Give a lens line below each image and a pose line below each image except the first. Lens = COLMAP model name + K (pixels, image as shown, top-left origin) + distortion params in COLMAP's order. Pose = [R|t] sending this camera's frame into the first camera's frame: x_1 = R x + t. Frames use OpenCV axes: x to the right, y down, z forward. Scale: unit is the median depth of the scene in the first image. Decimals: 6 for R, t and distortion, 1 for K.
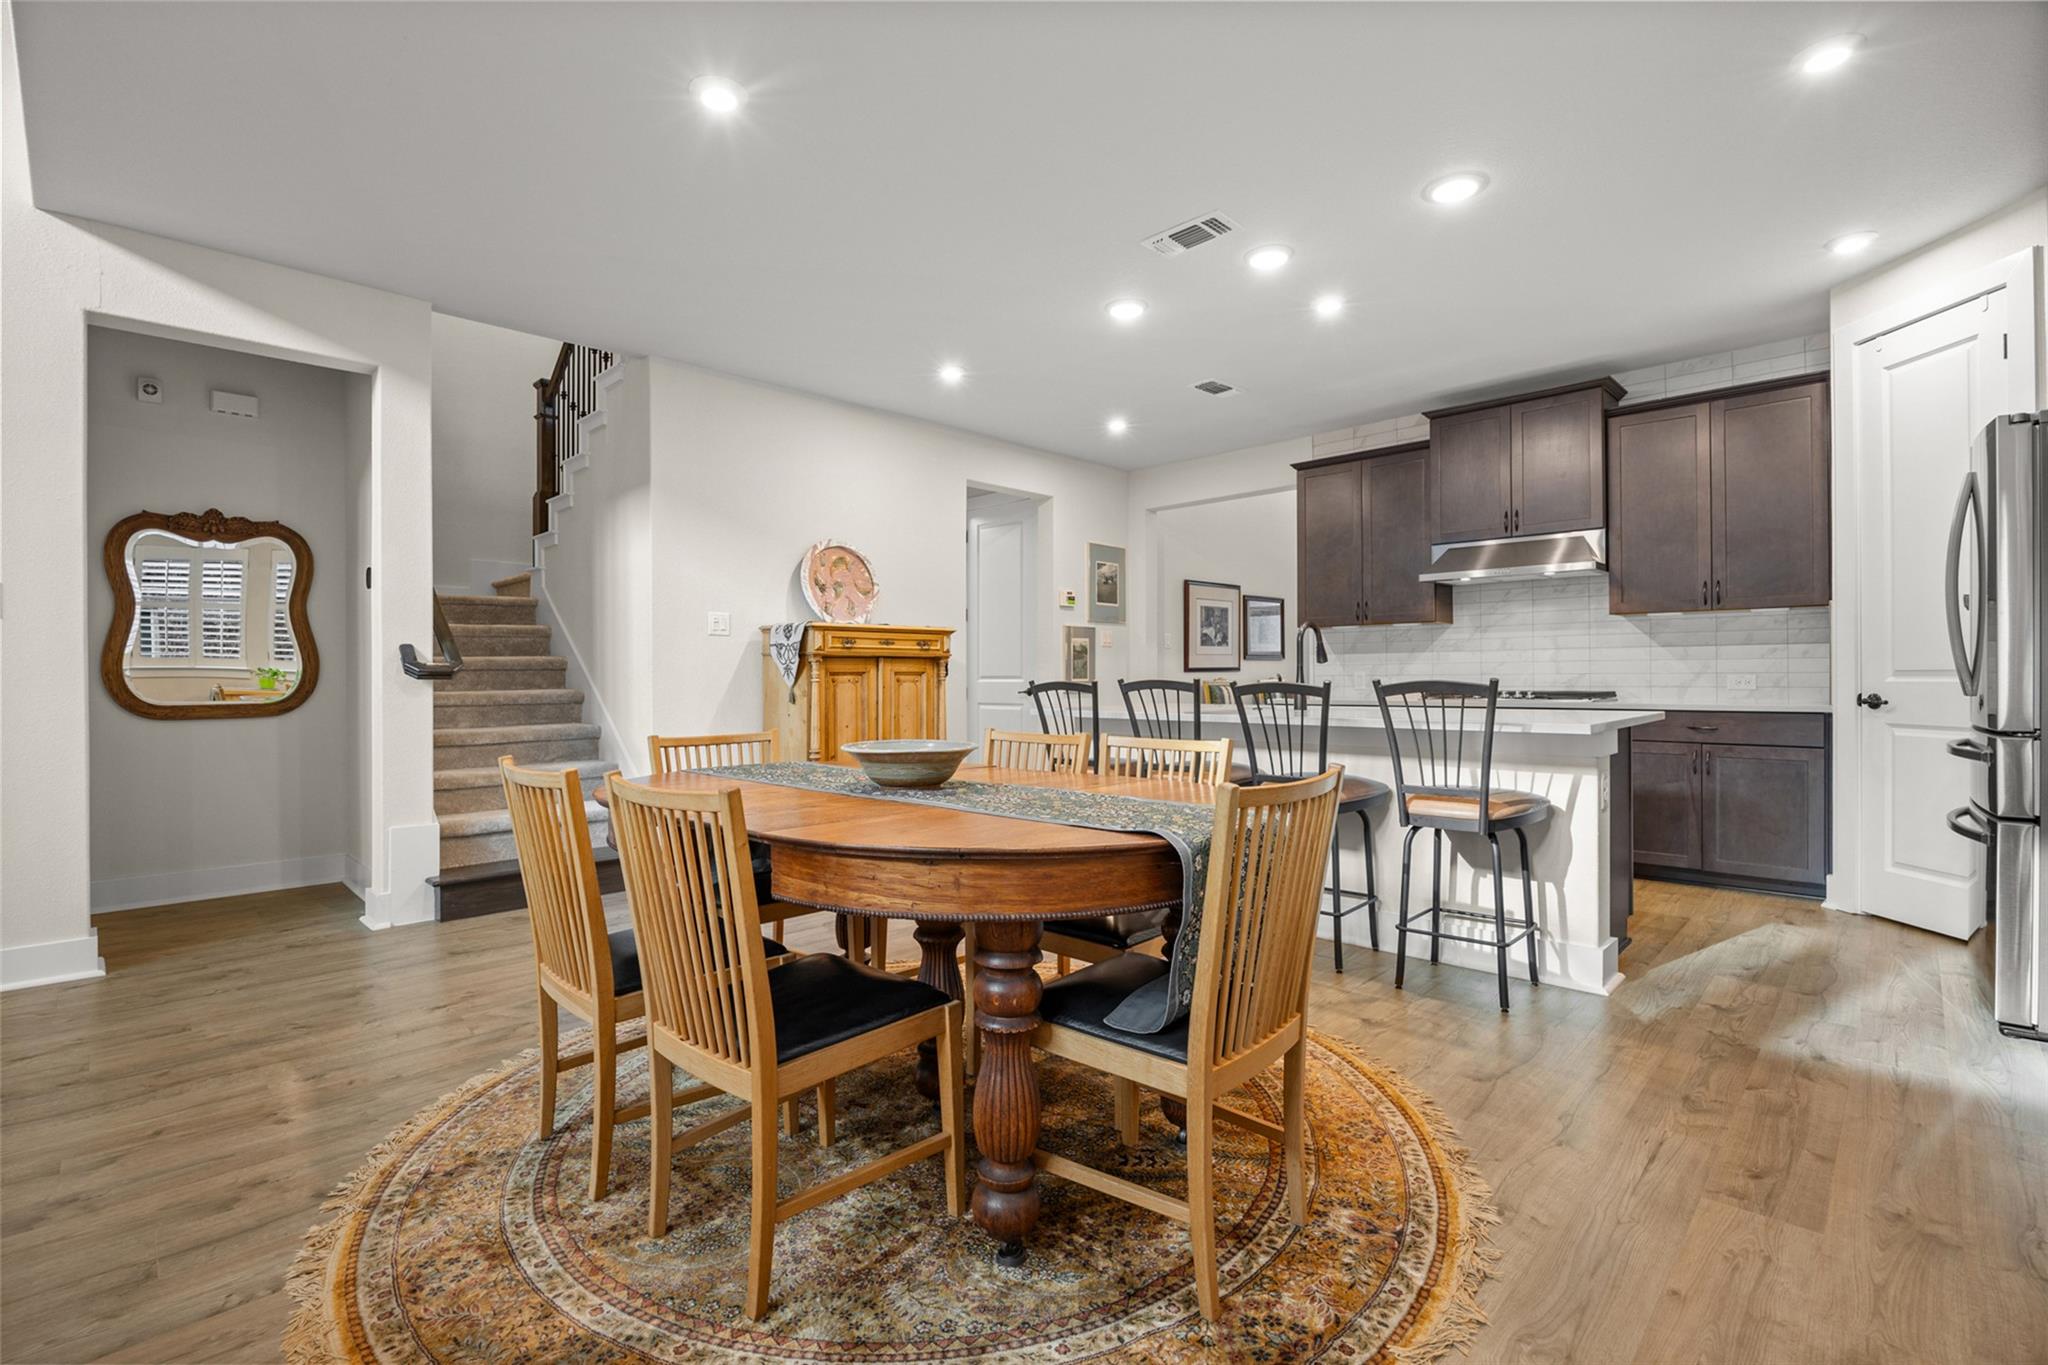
lens RADIAL K [[929.8, 0, 1034.0], [0, 929.8, 679.0], [0, 0, 1]] dist [-0.013861, 0.001397]
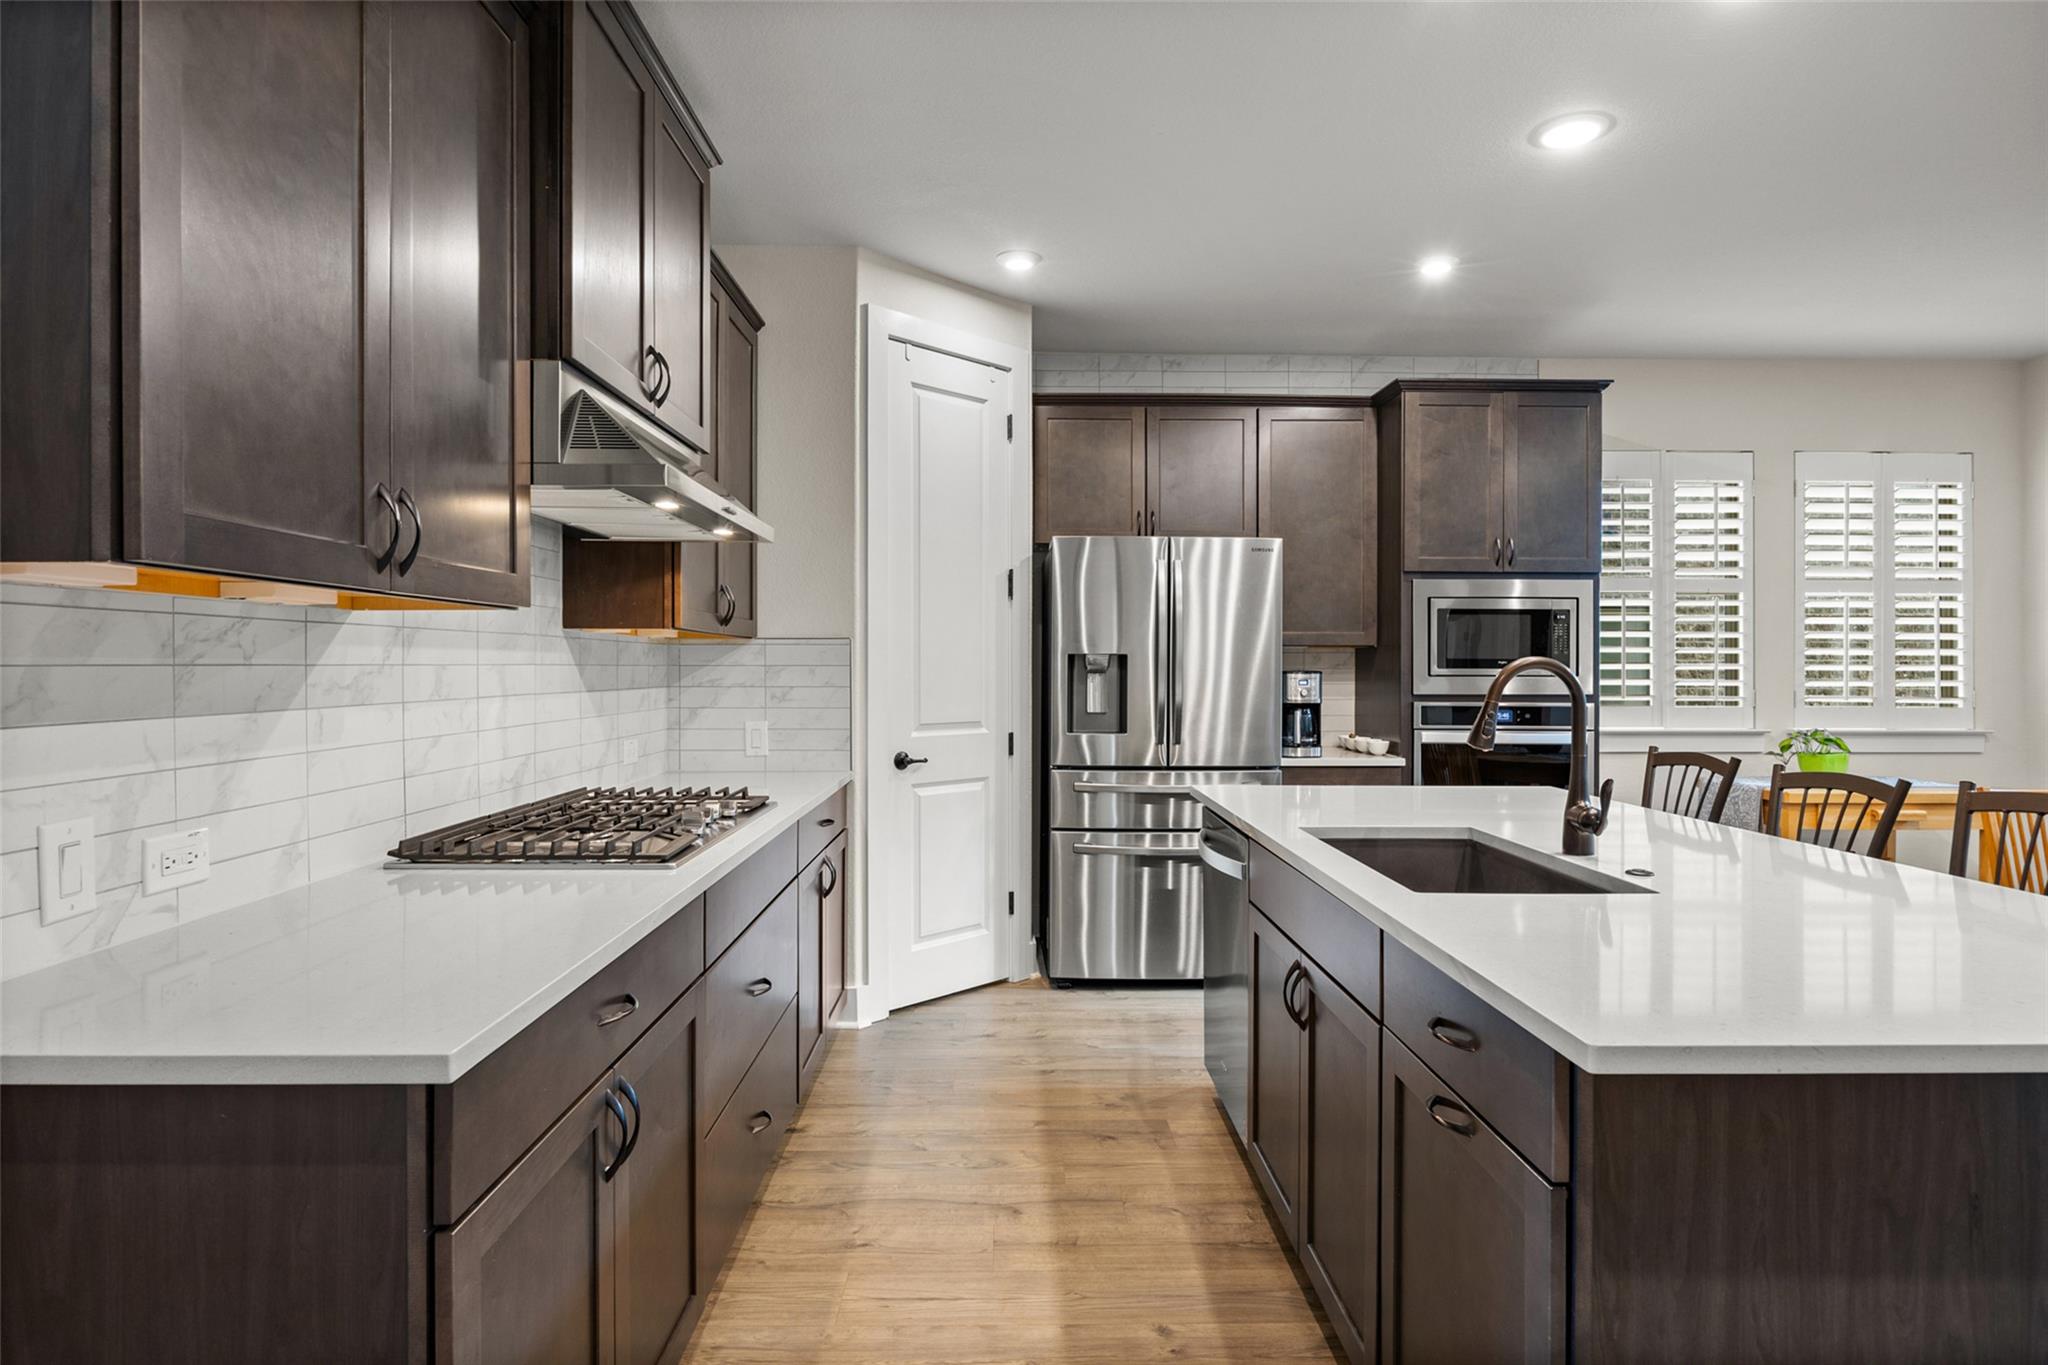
lens RADIAL K [[1103.9, 0, 1030.5], [0, 1103.9, 665.2], [0, 0, 1]] dist [-0.000239, -0.000899]
pose [[-0.708334, 0.004774, 0.705861, 0.071968], [0.003264, 0.999989, -0.003487, -0.045926], [-0.705870, -0.000166, -0.708342, 1.234417]]
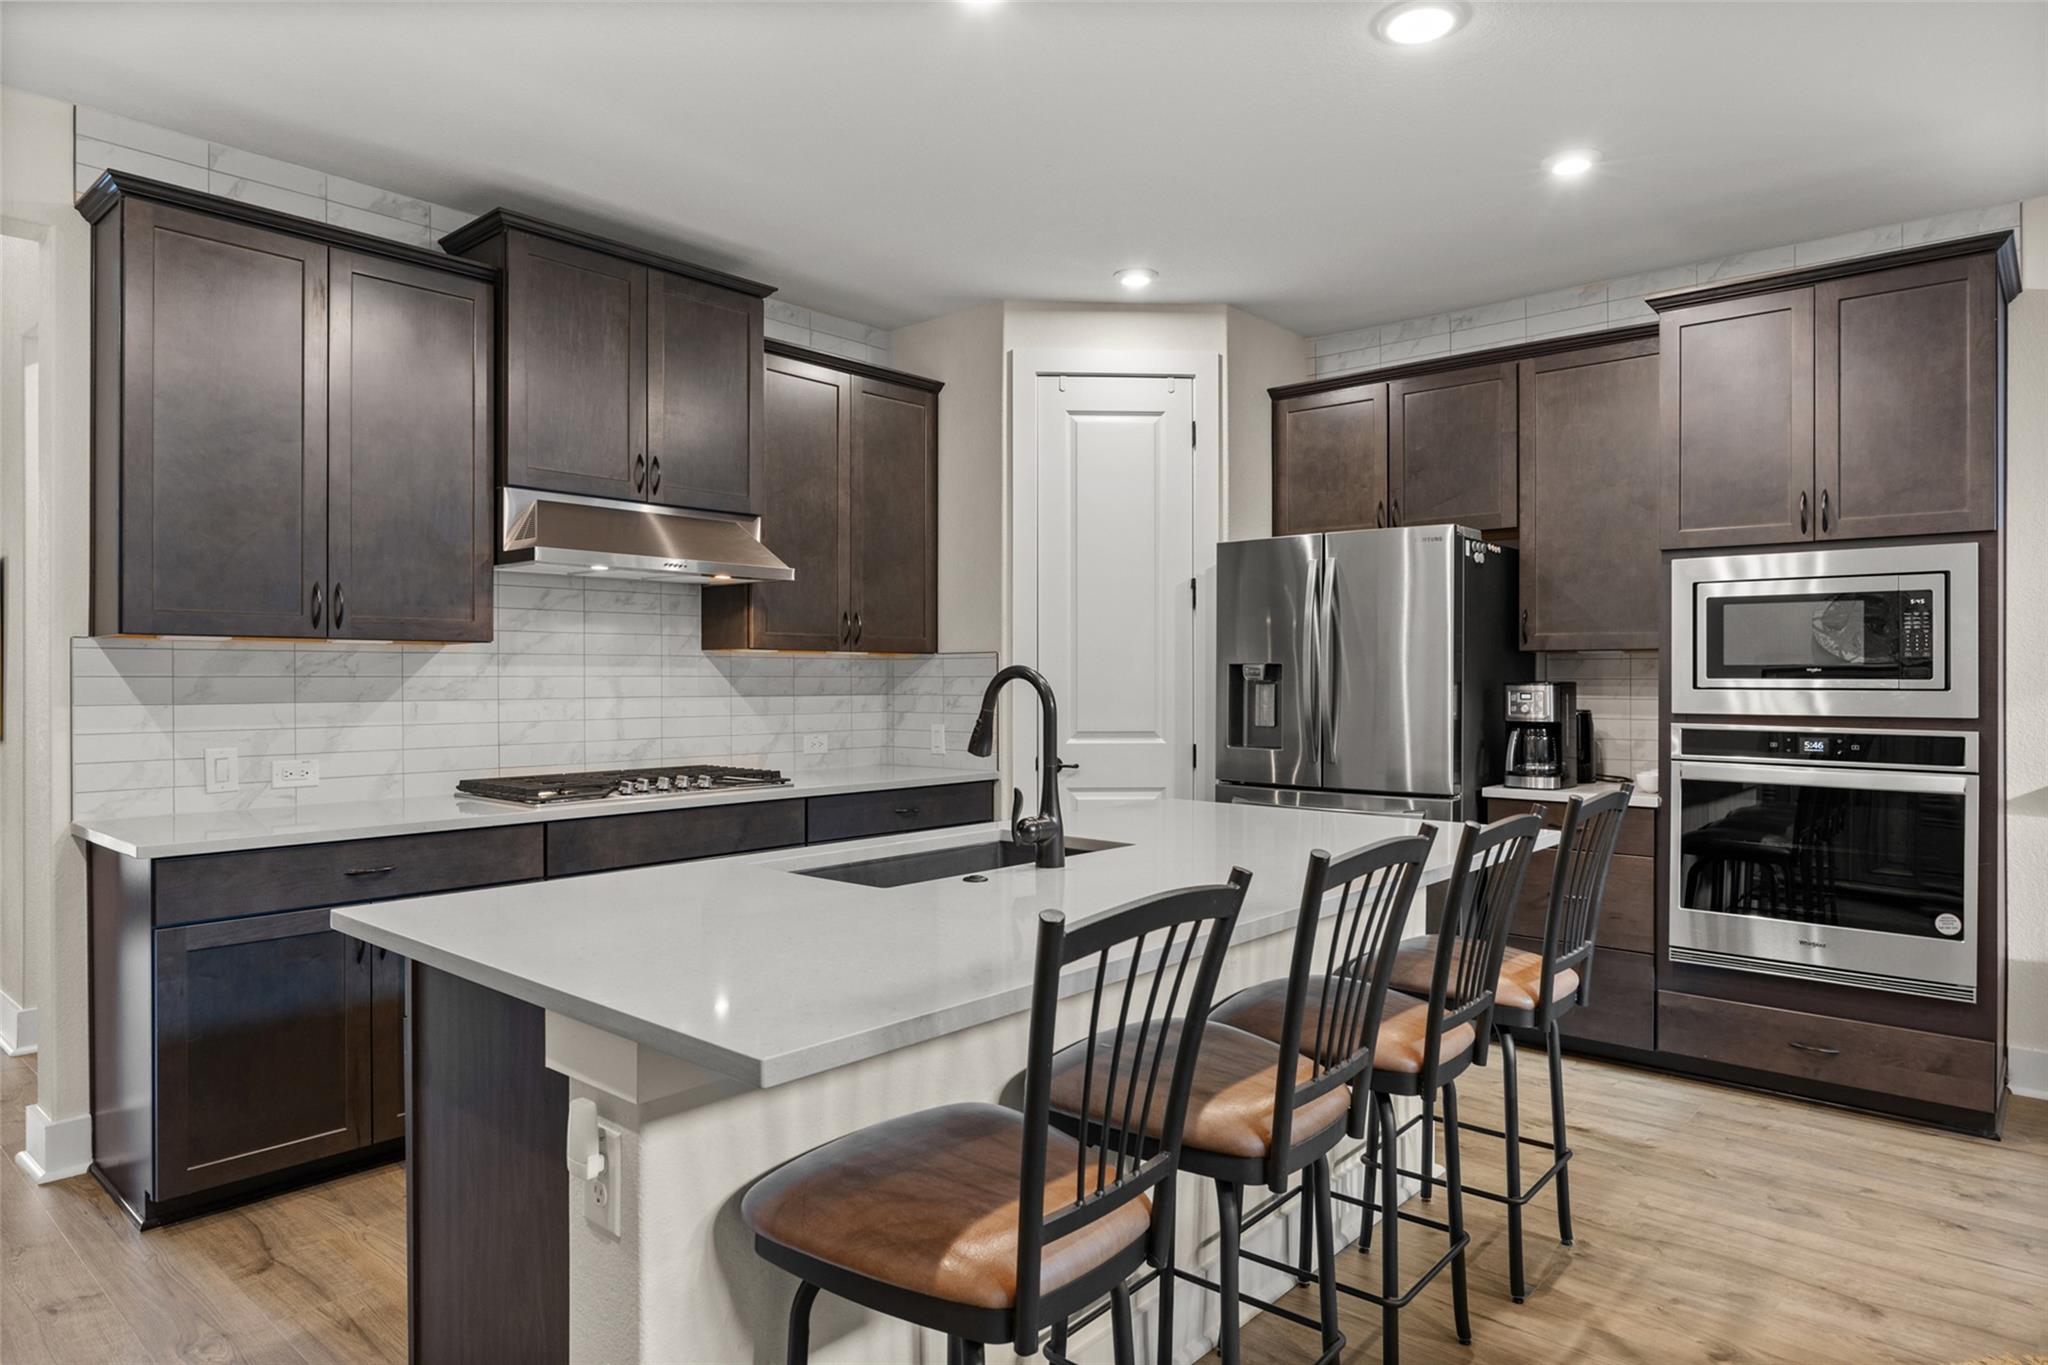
lens RADIAL K [[1217.8, 0, 1008.8], [0, 1217.8, 672.8], [0, 0, 1]] dist [-0.010764, 0.001612]
pose [[-0.042779, 0.009270, 0.999042, -0.233578], [0.001898, 0.999956, -0.009197, -0.043007], [-0.999083, 0.001503, -0.042795, 0.822283]]
